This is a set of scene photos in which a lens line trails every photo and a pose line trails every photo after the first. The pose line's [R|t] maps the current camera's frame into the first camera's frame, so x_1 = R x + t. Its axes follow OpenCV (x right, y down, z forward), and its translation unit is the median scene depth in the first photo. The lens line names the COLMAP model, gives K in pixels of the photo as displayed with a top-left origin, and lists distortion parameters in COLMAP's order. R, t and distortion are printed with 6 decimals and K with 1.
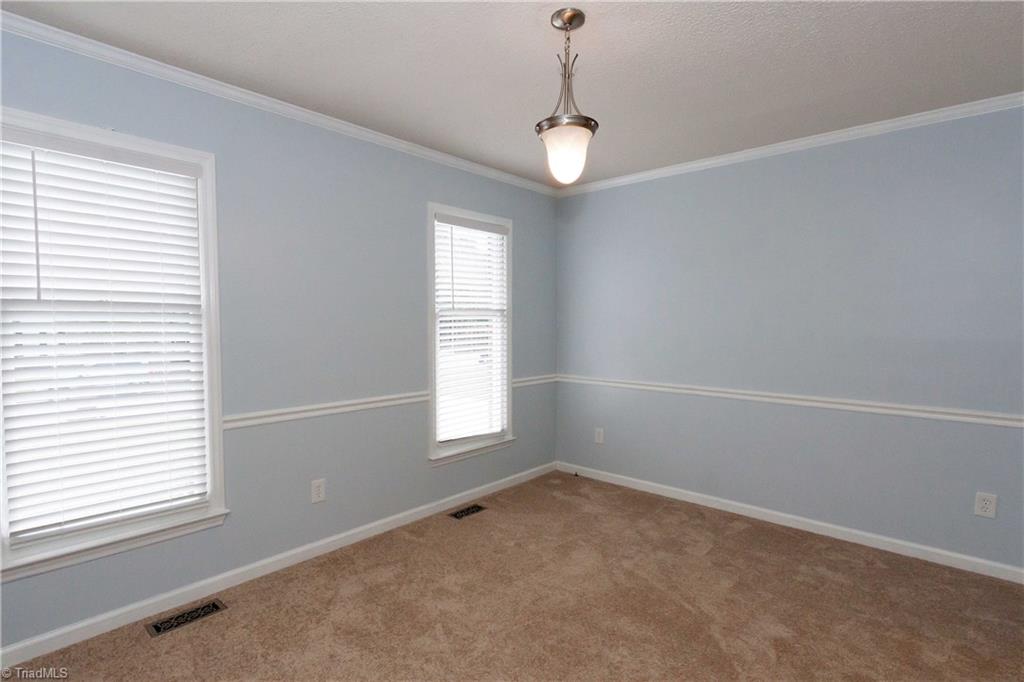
lens RADIAL K [[497.2, 0, 512.0], [0, 497.2, 341.0], [0, 0, 1]] dist [0.021321, -0.000193]
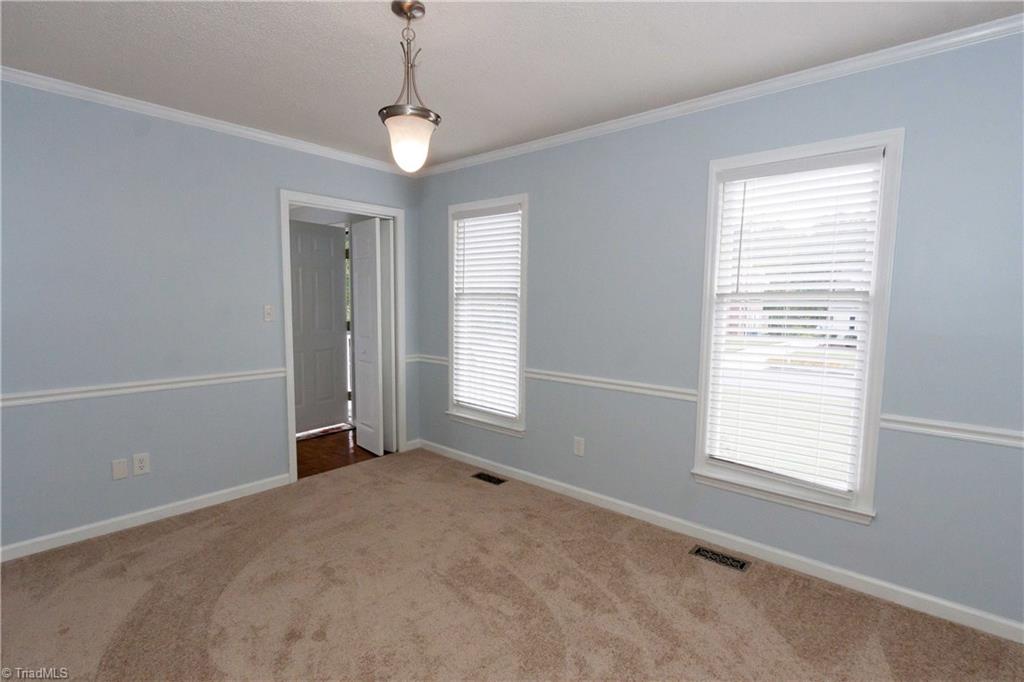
lens RADIAL K [[475.4, 0, 512.0], [0, 475.4, 341.0], [0, 0, 1]] dist [-0.001933, -0.000151]
pose [[0.049157, 0.080302, -0.995558, 0.606814], [-0.057464, 0.995339, 0.077447, -0.027615], [0.997137, 0.053402, 0.053542, 0.639900]]
